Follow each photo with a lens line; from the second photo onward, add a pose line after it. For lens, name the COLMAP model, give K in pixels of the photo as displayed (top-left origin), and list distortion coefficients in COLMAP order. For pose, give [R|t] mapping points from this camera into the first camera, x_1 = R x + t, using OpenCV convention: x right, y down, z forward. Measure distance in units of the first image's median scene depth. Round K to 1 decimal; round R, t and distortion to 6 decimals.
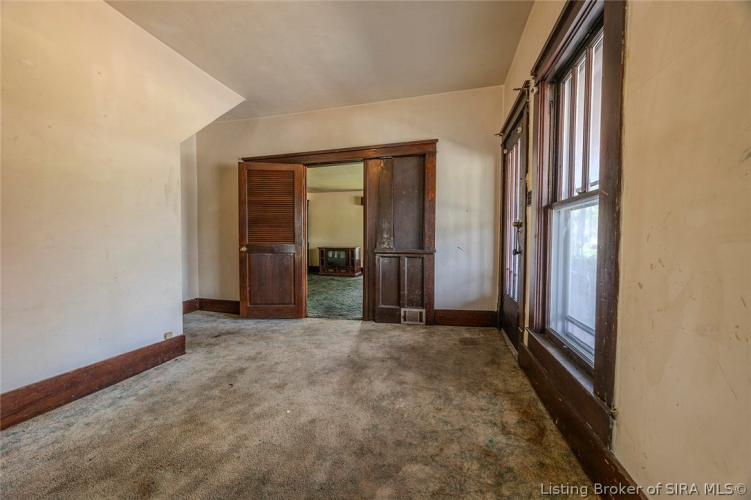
lens RADIAL K [[286.2, 0, 375.5], [0, 286.2, 250.0], [0, 0, 1]] dist [-0.001295, 0.000205]
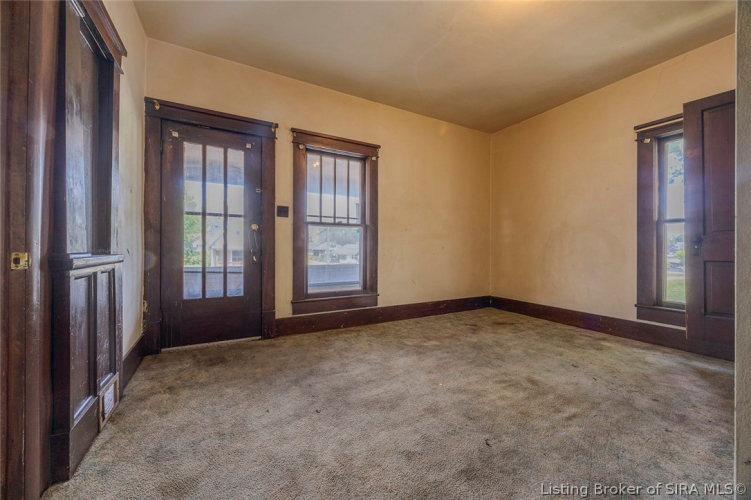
lens RADIAL K [[286.2, 0, 375.5], [0, 286.2, 250.0], [0, 0, 1]] dist [-0.001295, 0.000205]
pose [[-0.673232, -0.010601, 0.739355, -0.763753], [0.015744, 0.999465, 0.028667, -0.022589], [-0.739263, 0.030940, -0.672705, 1.522266]]
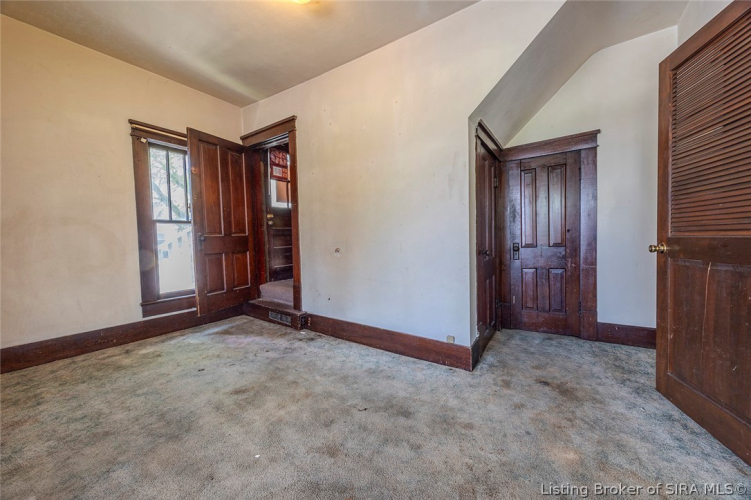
lens RADIAL K [[286.2, 0, 375.5], [0, 286.2, 250.0], [0, 0, 1]] dist [-0.001295, 0.000205]
pose [[-0.345789, 0.040661, -0.937431, 0.227061], [-0.009645, 0.998854, 0.046883, -0.029646], [0.938263, 0.025253, -0.345001, 1.199150]]
